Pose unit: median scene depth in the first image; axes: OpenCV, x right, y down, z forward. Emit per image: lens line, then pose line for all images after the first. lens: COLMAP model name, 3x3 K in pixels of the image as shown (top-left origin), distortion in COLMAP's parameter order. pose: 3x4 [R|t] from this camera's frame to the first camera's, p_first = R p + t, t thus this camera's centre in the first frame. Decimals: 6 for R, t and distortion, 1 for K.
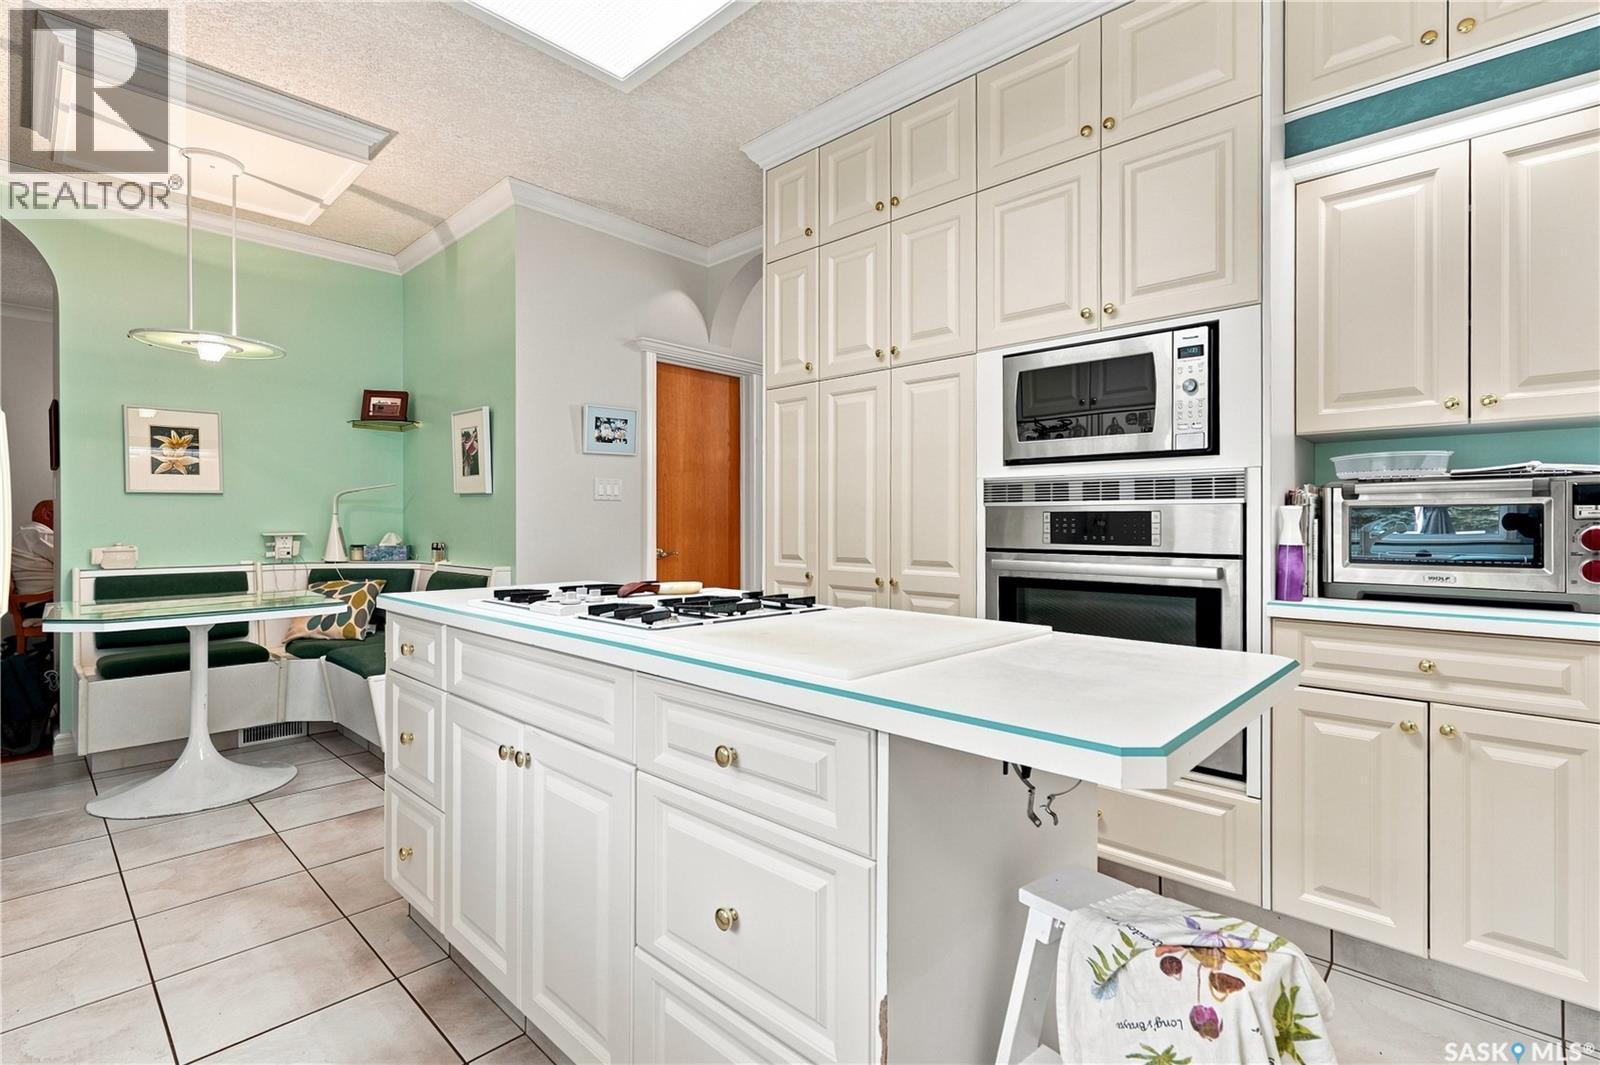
lens RADIAL K [[730.4, 0, 801.4], [0, 730.4, 521.3], [0, 0, 1]] dist [-0.002535, 0.002468]
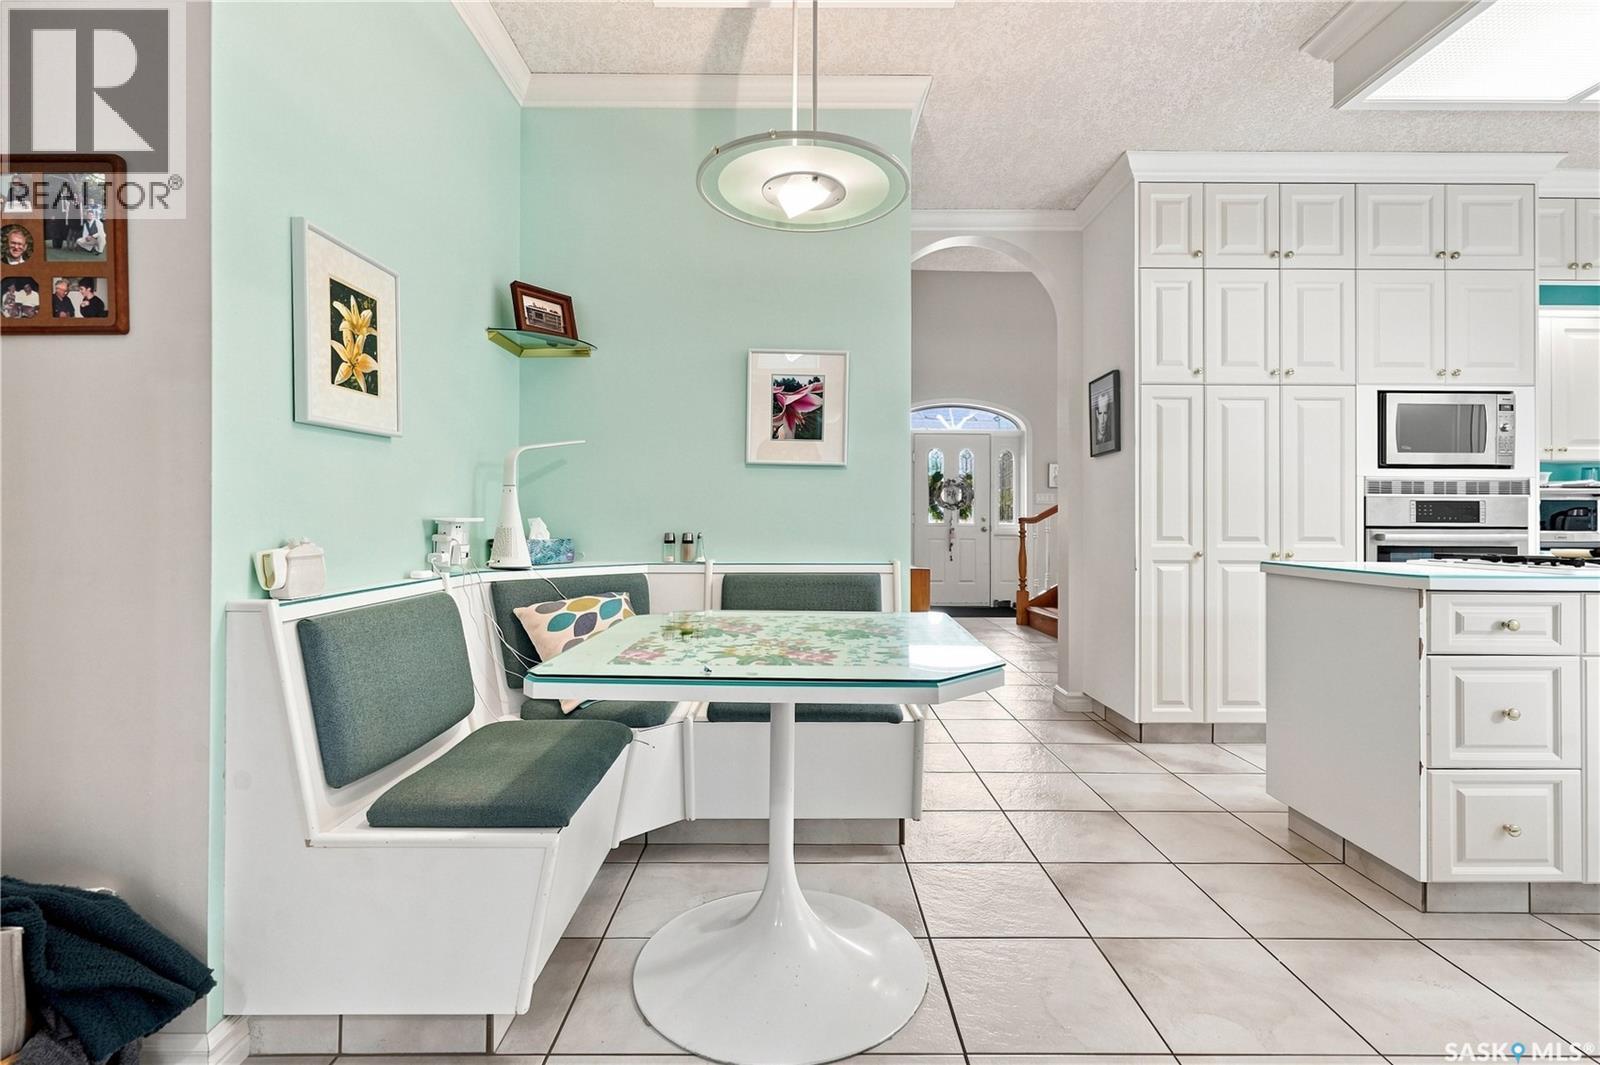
lens RADIAL K [[730.4, 0, 807.0], [0, 730.4, 509.9], [0, 0, 1]] dist [-0.002535, 0.002468]
pose [[0.733683, 0.009699, 0.679423, -1.222522], [-0.006004, 0.999952, -0.007792, 0.018265], [-0.679466, 0.001638, 0.733706, 0.582816]]
